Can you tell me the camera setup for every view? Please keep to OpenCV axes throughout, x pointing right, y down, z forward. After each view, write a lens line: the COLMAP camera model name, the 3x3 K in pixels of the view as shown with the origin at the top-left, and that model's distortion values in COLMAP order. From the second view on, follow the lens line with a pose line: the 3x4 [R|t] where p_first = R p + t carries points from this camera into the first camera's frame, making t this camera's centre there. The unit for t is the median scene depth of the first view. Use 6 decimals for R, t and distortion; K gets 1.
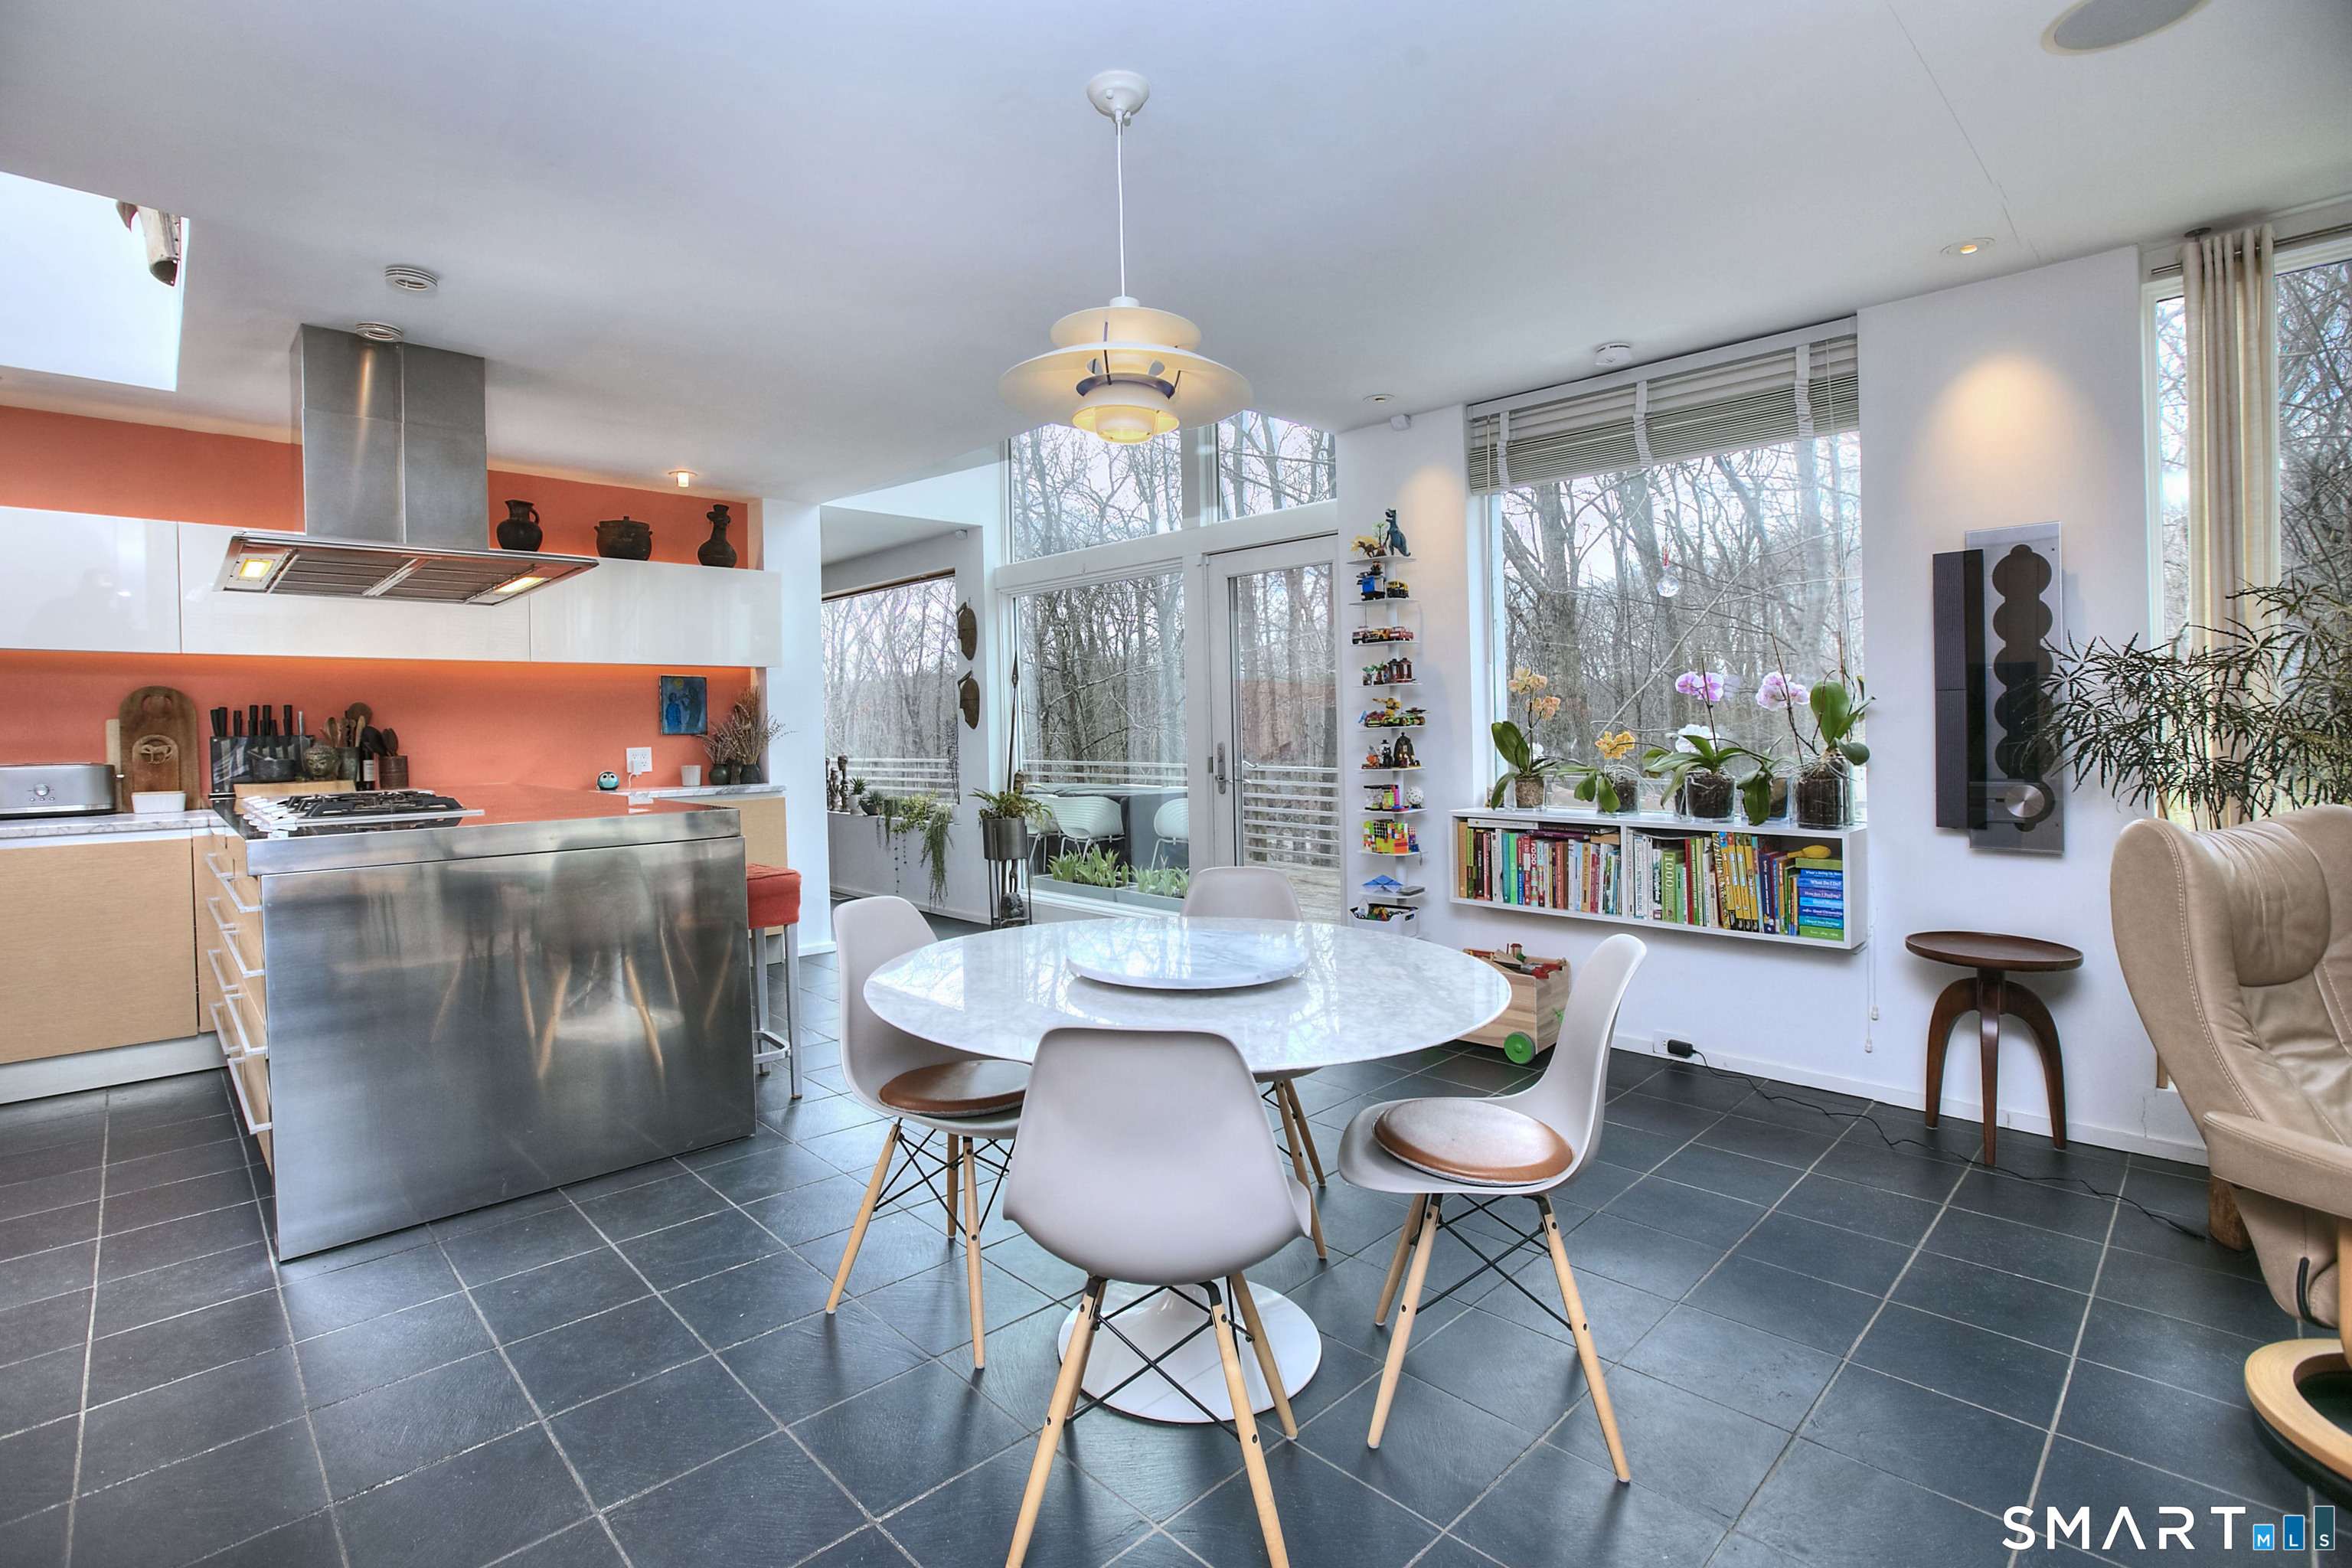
lens RADIAL K [[1156.4, 0, 1153.3], [0, 1156.4, 741.7], [0, 0, 1]] dist [0.001562, 0.002945]
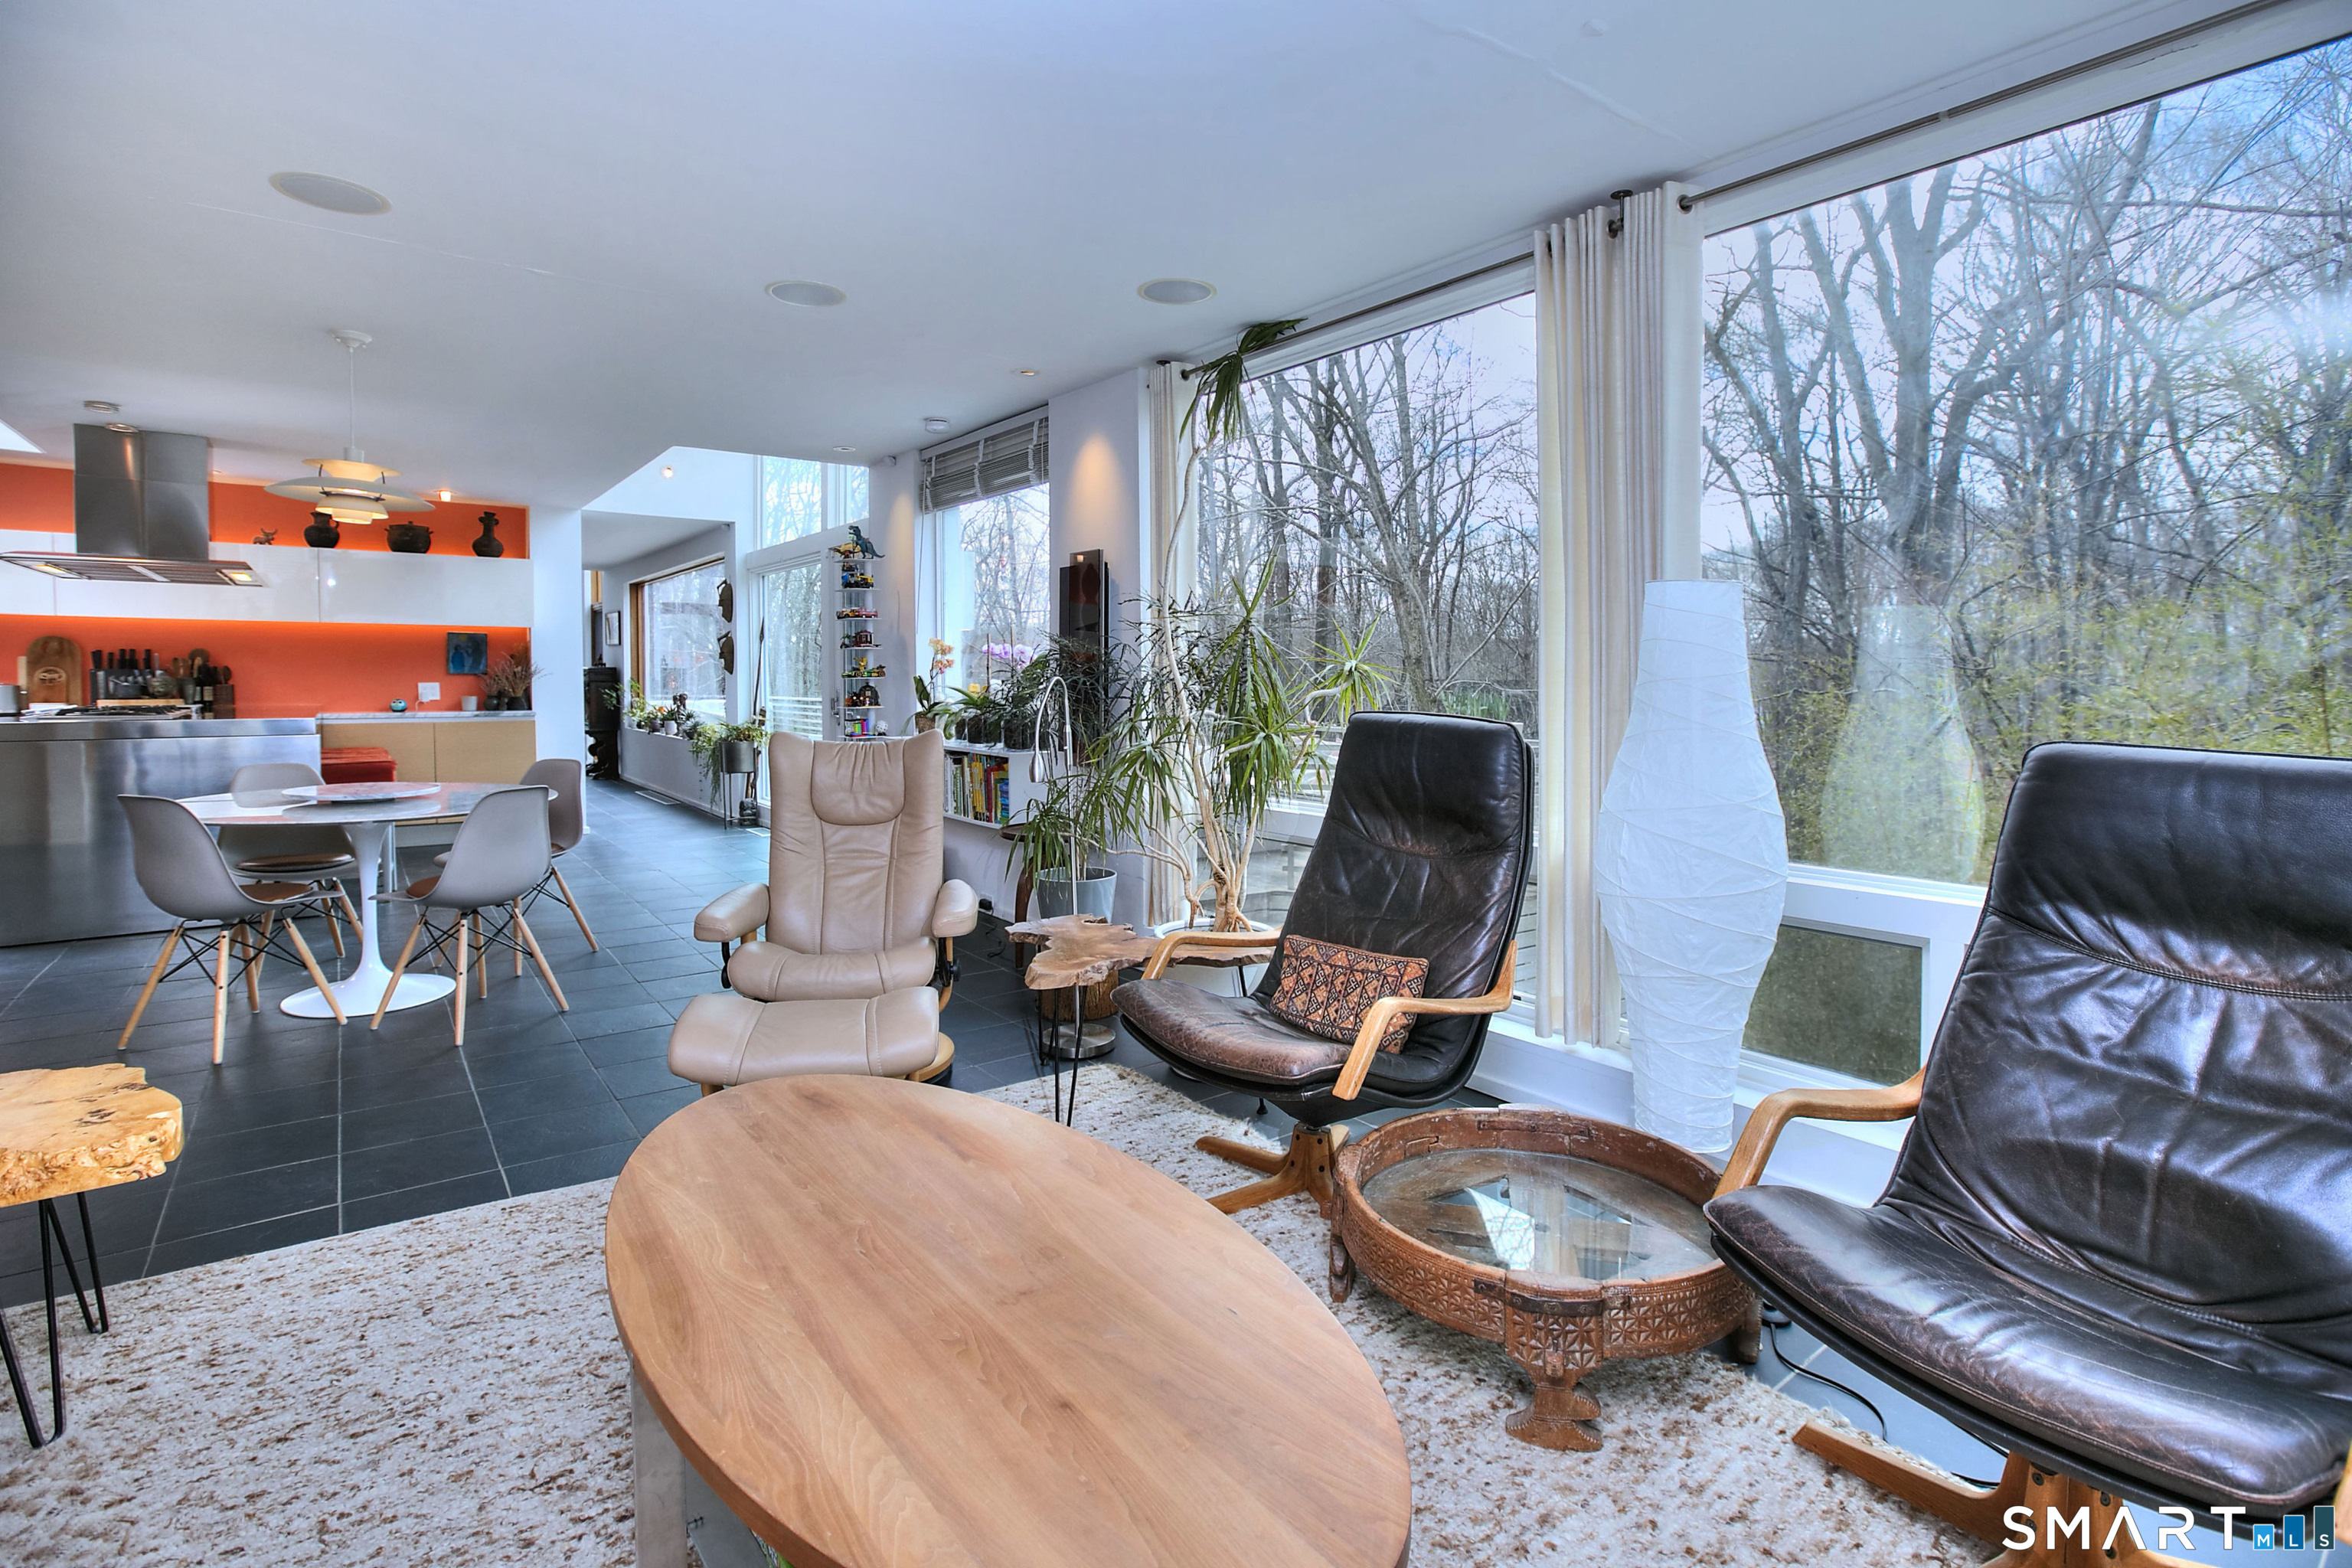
lens RADIAL K [[1156.4, 0, 1246.6], [0, 1156.4, 696.2], [0, 0, 1]] dist [0.001562, 0.002945]
pose [[0.993082, 0.021779, -0.115389, 0.835493], [-0.021774, 0.999762, 0.001308, -0.002653], [0.115390, 0.001213, 0.993320, -0.350991]]
